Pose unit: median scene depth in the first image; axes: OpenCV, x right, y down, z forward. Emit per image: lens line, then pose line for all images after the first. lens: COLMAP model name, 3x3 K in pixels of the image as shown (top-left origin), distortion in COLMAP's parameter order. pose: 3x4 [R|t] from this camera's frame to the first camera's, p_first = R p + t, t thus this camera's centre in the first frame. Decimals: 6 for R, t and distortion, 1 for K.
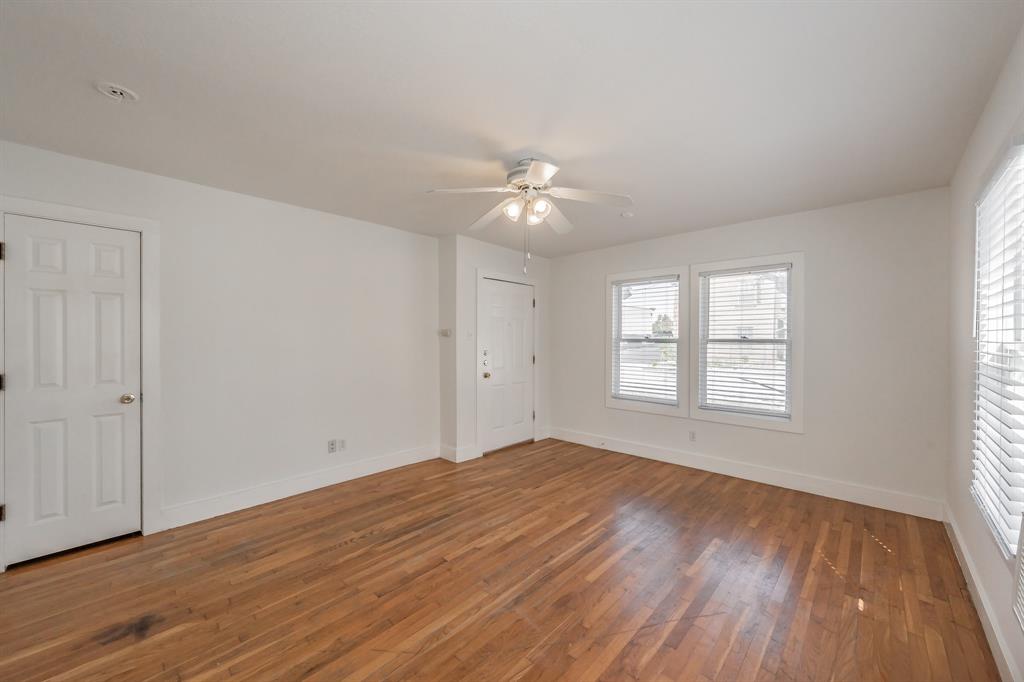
lens RADIAL K [[391.8, 0, 520.7], [0, 391.8, 332.7], [0, 0, 1]] dist [0.000006, -0.000077]
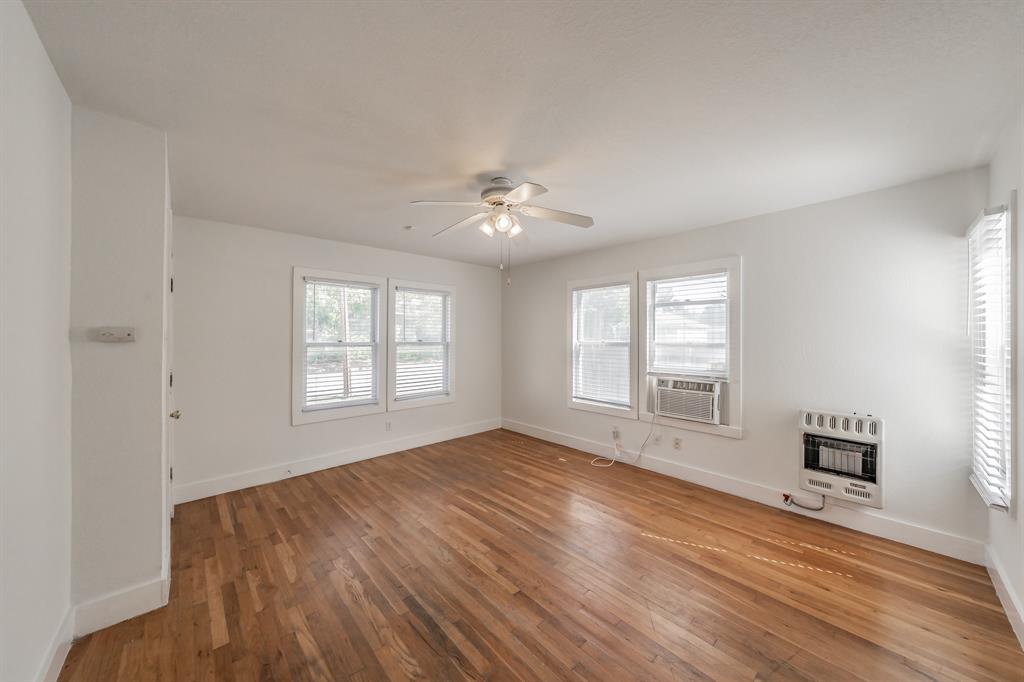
lens RADIAL K [[357.4, 0, 515.3], [0, 357.4, 335.7], [0, 0, 1]] dist [-0.000368, -0.000058]
pose [[0.070089, 0.005690, 0.997525, -0.769376], [-0.007652, 0.999957, -0.005167, -0.002479], [-0.997511, -0.007271, 0.070129, 0.724278]]
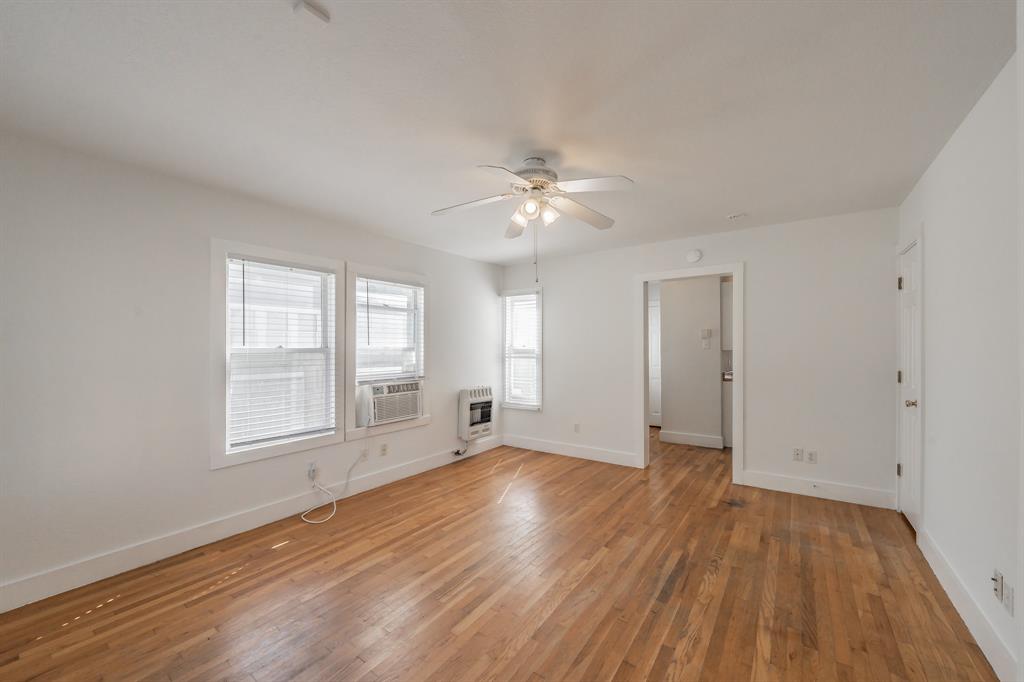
lens RADIAL K [[383.4, 0, 529.0], [0, 383.4, 348.6], [0, 0, 1]] dist [-0.000623, -0.000065]
pose [[-0.989391, 0.002551, -0.145254, 0.136562], [0.002495, 0.999997, 0.000566, 0.014673], [0.145255, 0.000197, -0.989394, 1.549724]]
